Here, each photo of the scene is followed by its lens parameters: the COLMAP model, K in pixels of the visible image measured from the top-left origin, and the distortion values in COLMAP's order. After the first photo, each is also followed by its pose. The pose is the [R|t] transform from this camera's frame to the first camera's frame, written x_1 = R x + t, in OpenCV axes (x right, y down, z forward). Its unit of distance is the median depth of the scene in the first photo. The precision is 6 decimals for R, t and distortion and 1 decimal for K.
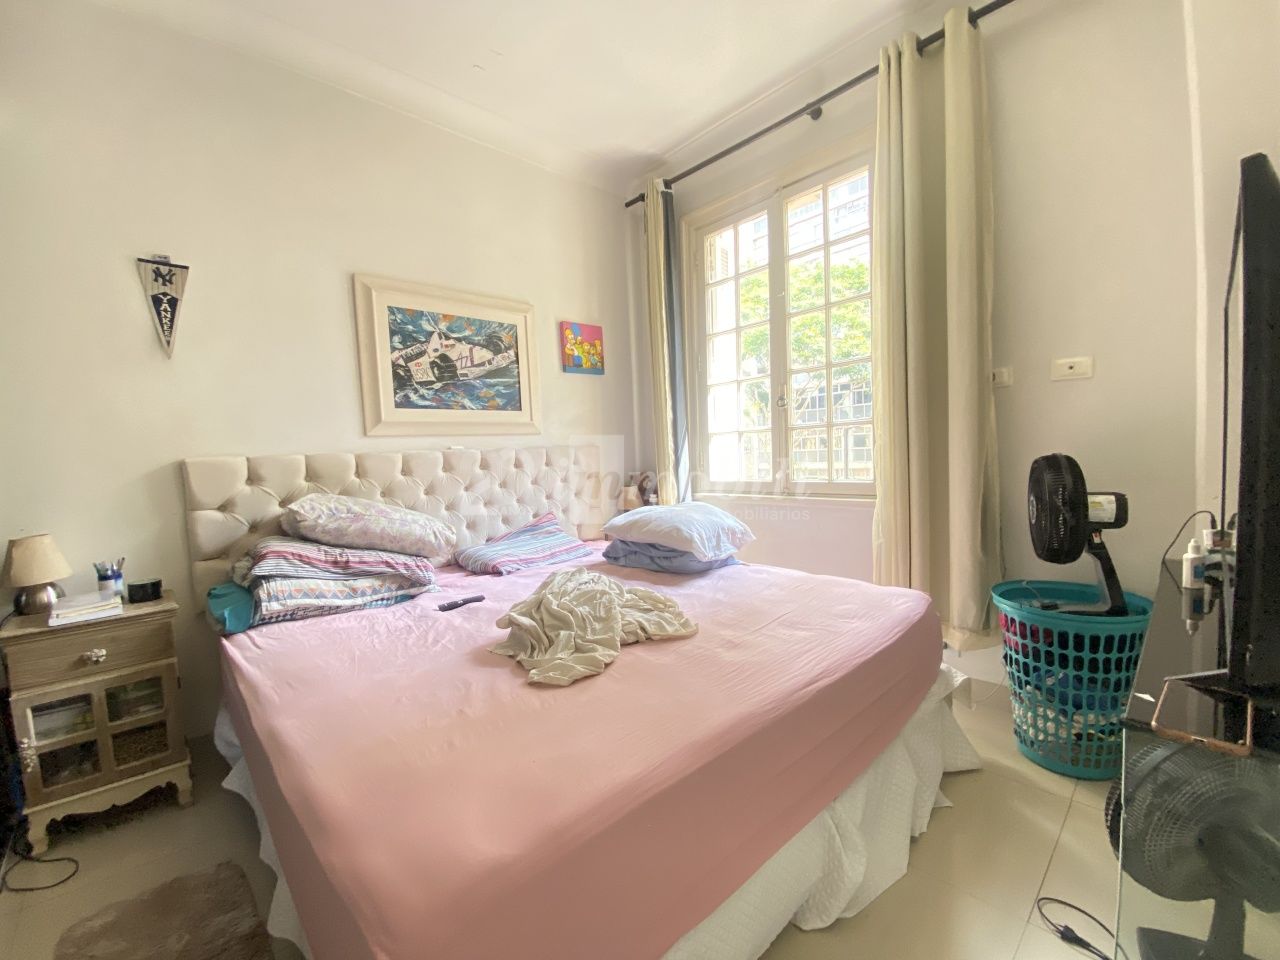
lens RADIAL K [[522.7, 0, 640.5], [0, 522.7, 481.2], [0, 0, 1]] dist [-0.001390, -0.000104]
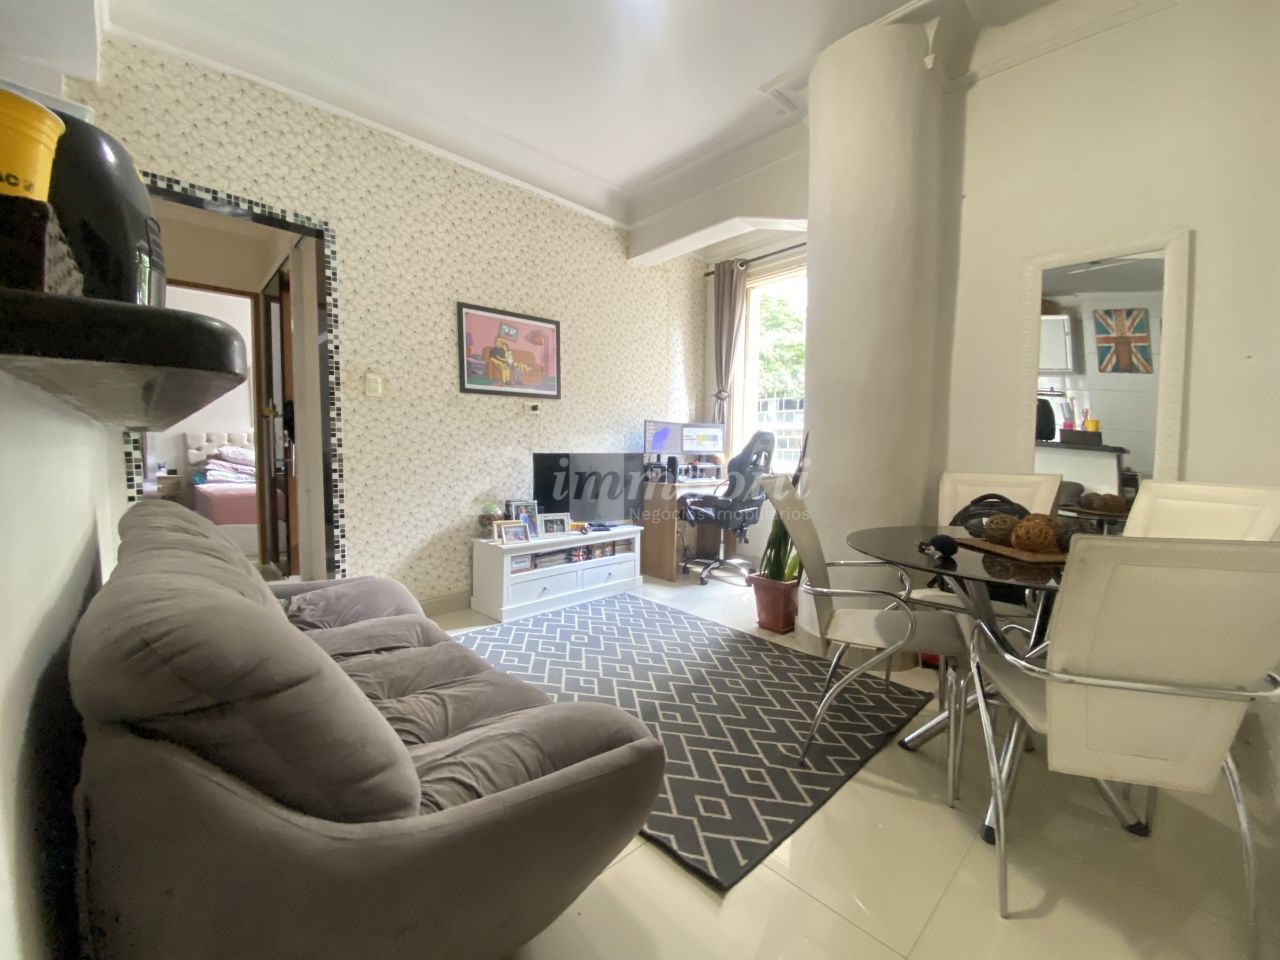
lens RADIAL K [[522.7, 0, 639.4], [0, 522.7, 484.7], [0, 0, 1]] dist [-0.001390, -0.000104]
pose [[0.998793, 0.049086, 0.001451, 1.811577], [-0.049107, 0.998471, 0.025376, 0.056875], [-0.000204, -0.025417, 0.999677, -2.085684]]
